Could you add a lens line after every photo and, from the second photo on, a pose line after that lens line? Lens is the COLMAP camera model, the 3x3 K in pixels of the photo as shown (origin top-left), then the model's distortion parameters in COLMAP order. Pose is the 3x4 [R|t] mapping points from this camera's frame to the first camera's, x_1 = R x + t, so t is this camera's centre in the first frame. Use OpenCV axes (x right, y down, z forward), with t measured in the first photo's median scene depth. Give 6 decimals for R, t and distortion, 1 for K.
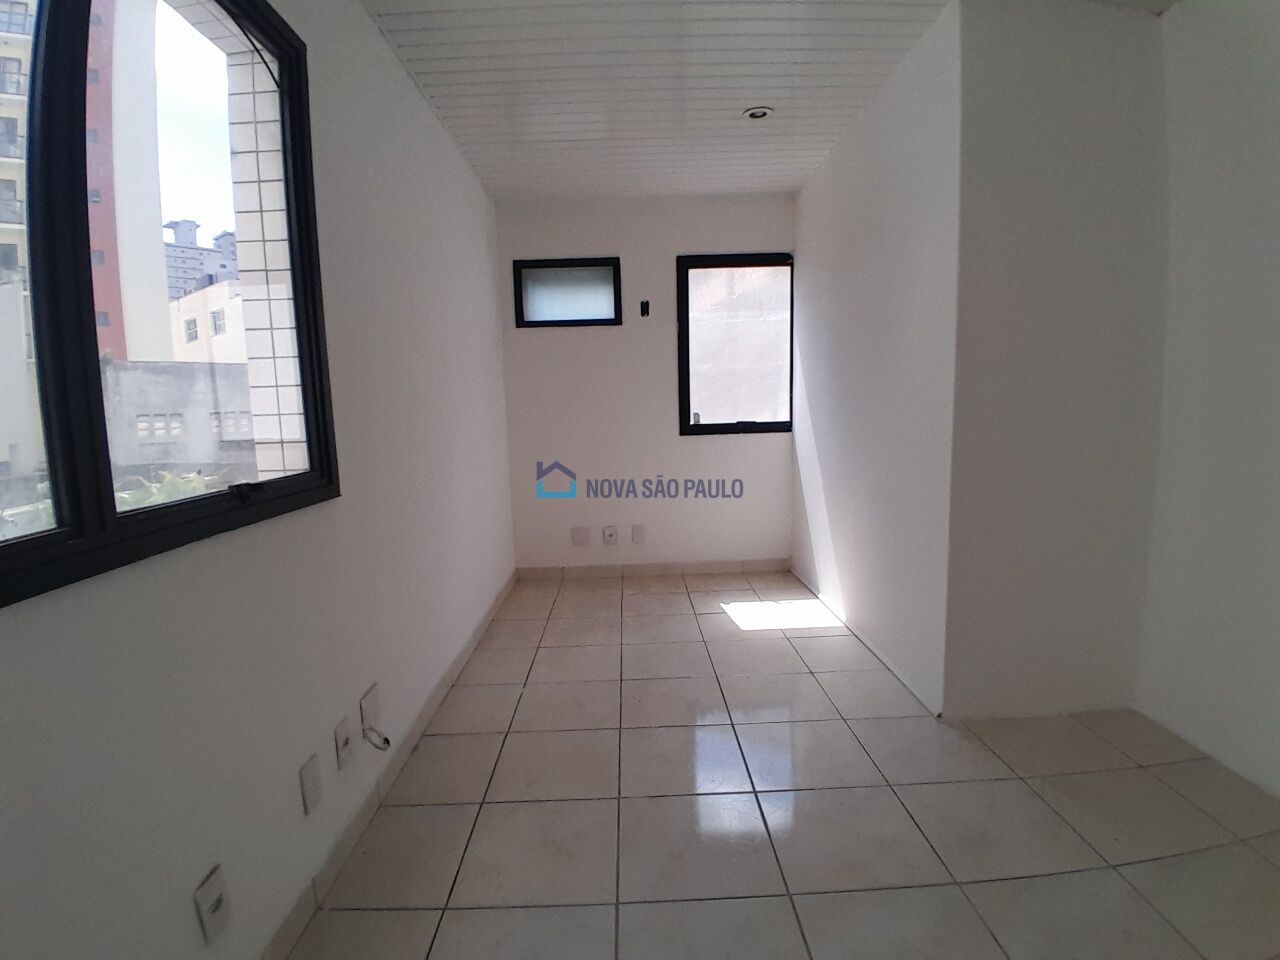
lens RADIAL K [[634.8, 0, 640.0], [0, 634.8, 486.5], [0, 0, 1]] dist [-0.024258, -0.019660]
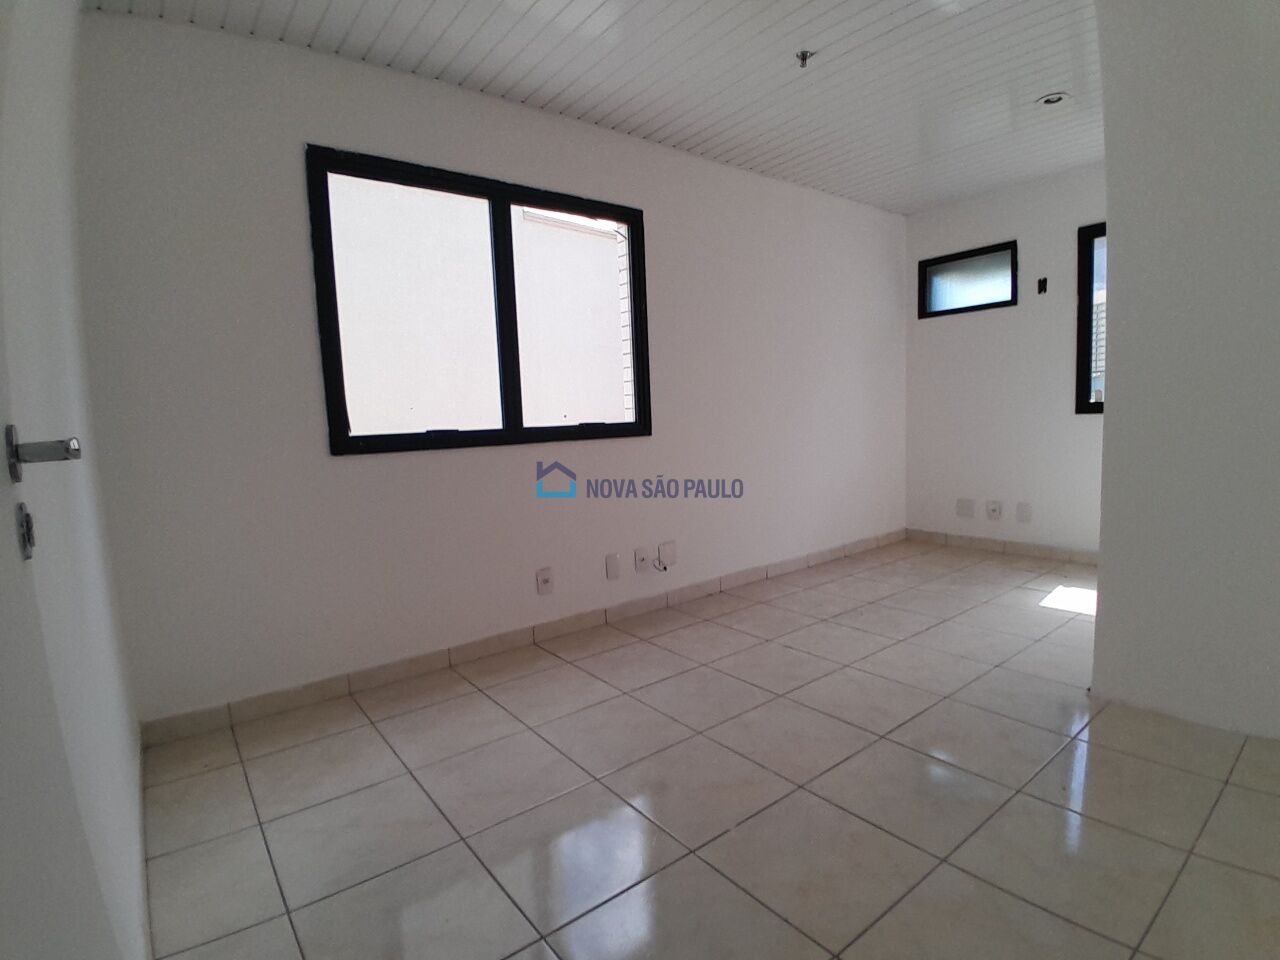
lens RADIAL K [[634.8, 0, 634.3], [0, 634.8, 476.7], [0, 0, 1]] dist [-0.024258, -0.019660]
pose [[0.604663, 0.081300, -0.792322, 0.419485], [-0.075860, 0.996133, 0.044320, 0.022817], [0.792861, 0.033307, 0.608492, -0.094191]]
